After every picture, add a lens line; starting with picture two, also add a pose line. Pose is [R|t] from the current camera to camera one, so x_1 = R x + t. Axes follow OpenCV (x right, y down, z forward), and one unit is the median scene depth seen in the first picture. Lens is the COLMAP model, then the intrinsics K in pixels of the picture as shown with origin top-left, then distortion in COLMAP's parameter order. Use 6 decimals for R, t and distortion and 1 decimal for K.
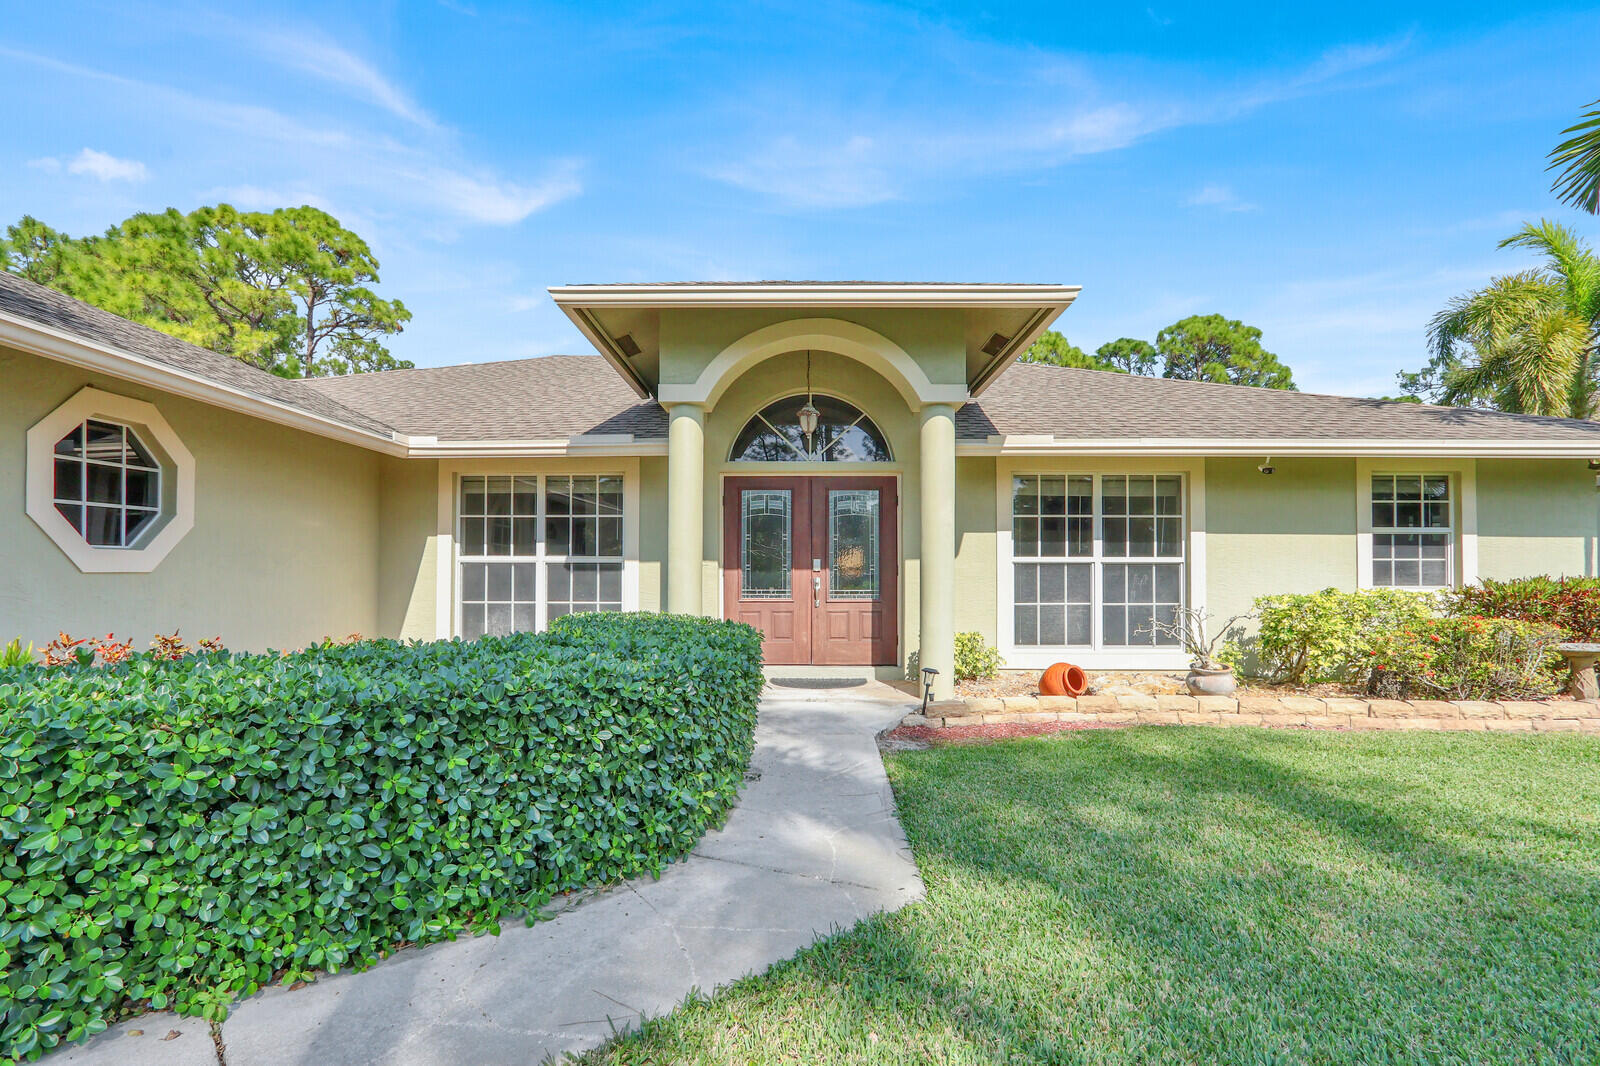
lens RADIAL K [[729.9, 0, 798.9], [0, 729.9, 575.9], [0, 0, 1]] dist [-0.010949, 0.001041]
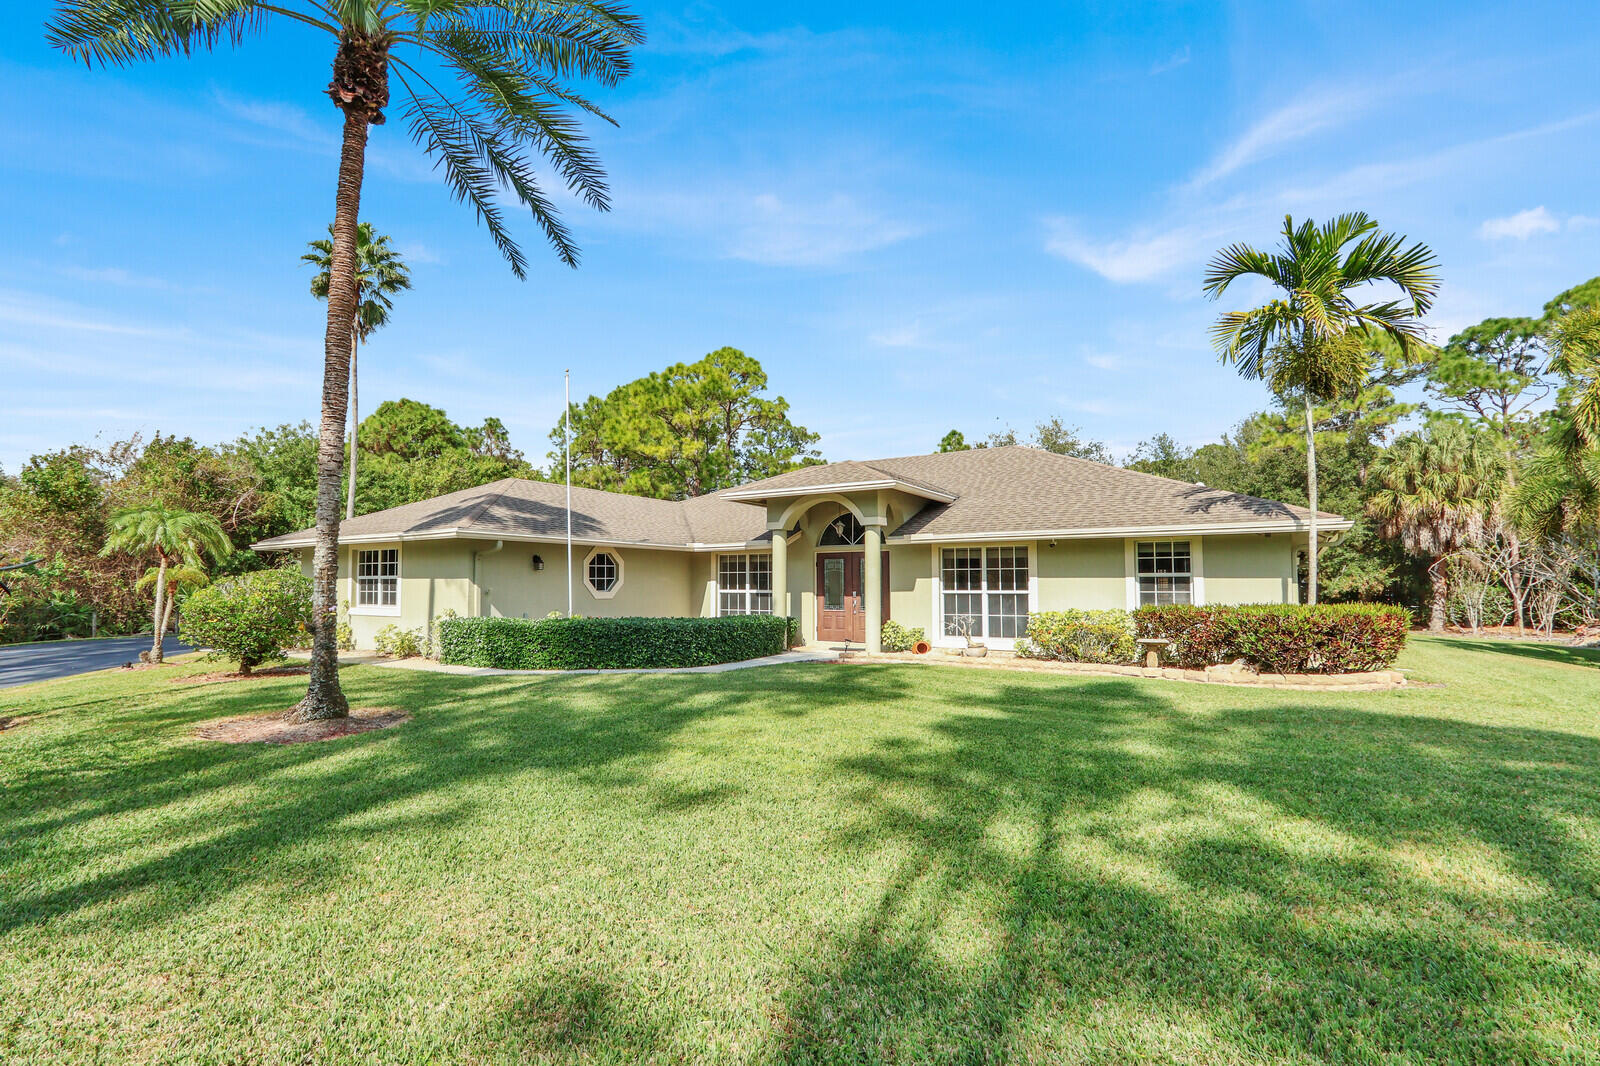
lens RADIAL K [[729.9, 0, 798.9], [0, 729.9, 575.9], [0, 0, 1]] dist [-0.010949, 0.001041]
pose [[0.854709, -0.010906, -0.518993, 0.984759], [0.002342, 0.999850, -0.017154, -0.032362], [0.519103, 0.013446, 0.854606, -0.880041]]
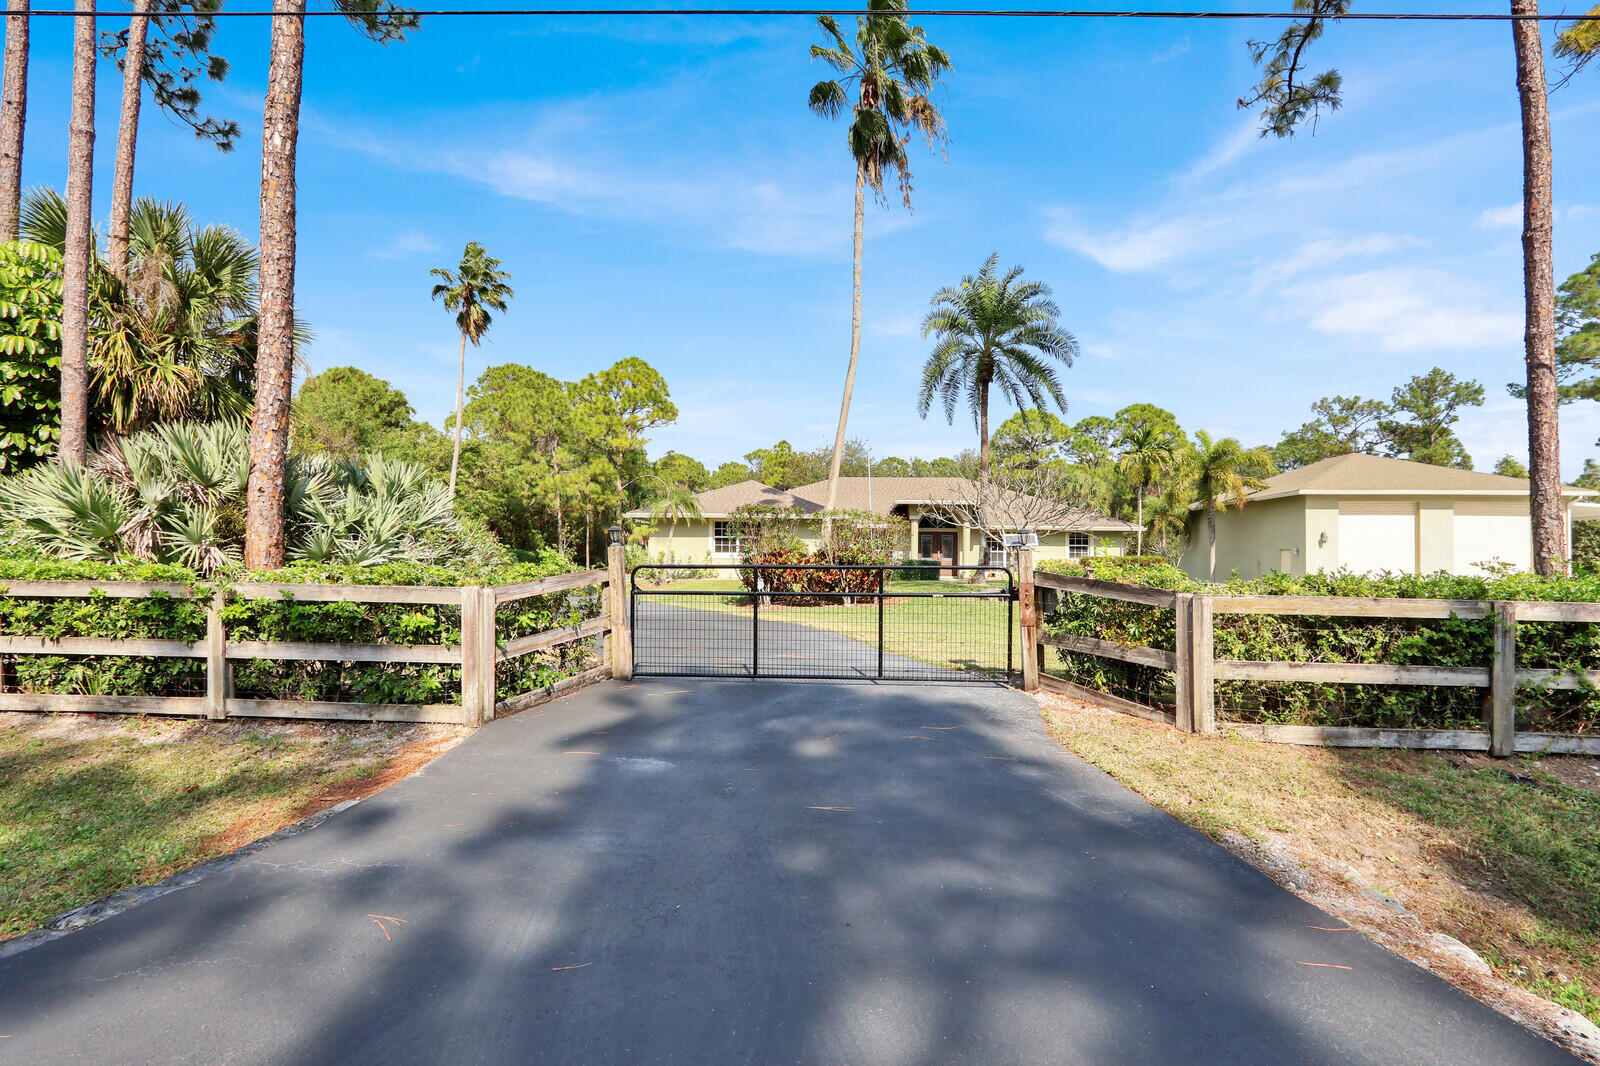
lens RADIAL K [[729.9, 0, 798.9], [0, 729.9, 575.9], [0, 0, 1]] dist [-0.010949, 0.001041]
pose [[0.998377, 0.010639, -0.055940, -0.558096], [-0.010323, 0.999929, 0.005939, 0.106410], [0.055999, -0.005352, 0.998416, -3.353702]]
